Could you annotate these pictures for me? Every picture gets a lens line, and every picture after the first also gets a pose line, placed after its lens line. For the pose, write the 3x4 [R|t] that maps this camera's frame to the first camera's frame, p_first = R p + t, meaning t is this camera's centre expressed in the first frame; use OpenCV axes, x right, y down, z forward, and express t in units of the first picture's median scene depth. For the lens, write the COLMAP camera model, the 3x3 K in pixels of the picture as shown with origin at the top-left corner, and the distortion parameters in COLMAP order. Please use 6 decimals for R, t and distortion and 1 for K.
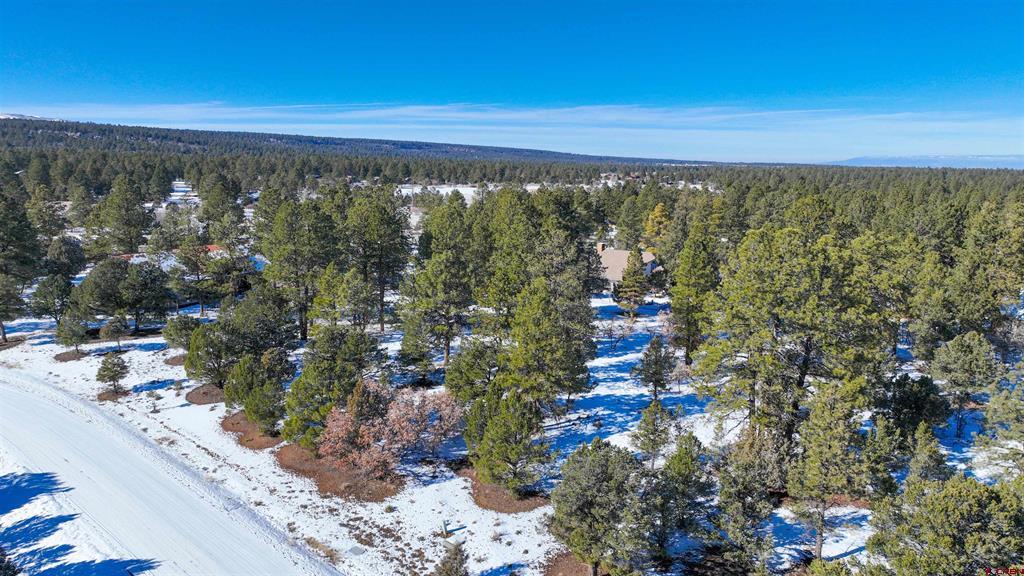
lens RADIAL K [[722.6, 0, 512.2], [0, 722.6, 287.9], [0, 0, 1]] dist [0.008305, 0.003108]
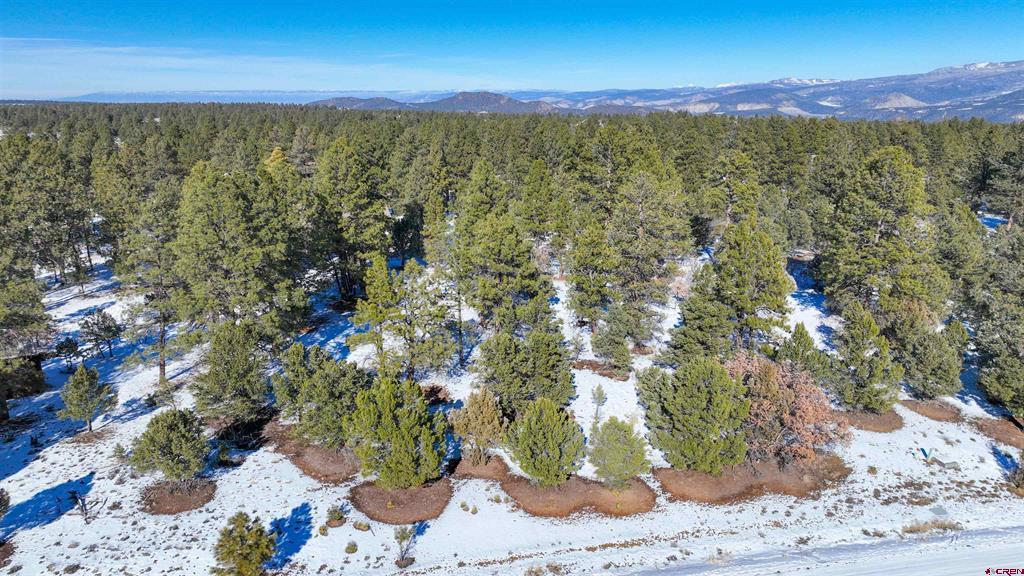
lens RADIAL K [[722.6, 0, 512.1], [0, 722.6, 288.2], [0, 0, 1]] dist [0.008305, 0.003108]
pose [[0.573961, -0.221156, 0.788453, -1.086600], [0.153582, 0.974827, 0.161631, -0.146756], [-0.804351, 0.028323, 0.593478, 0.772386]]
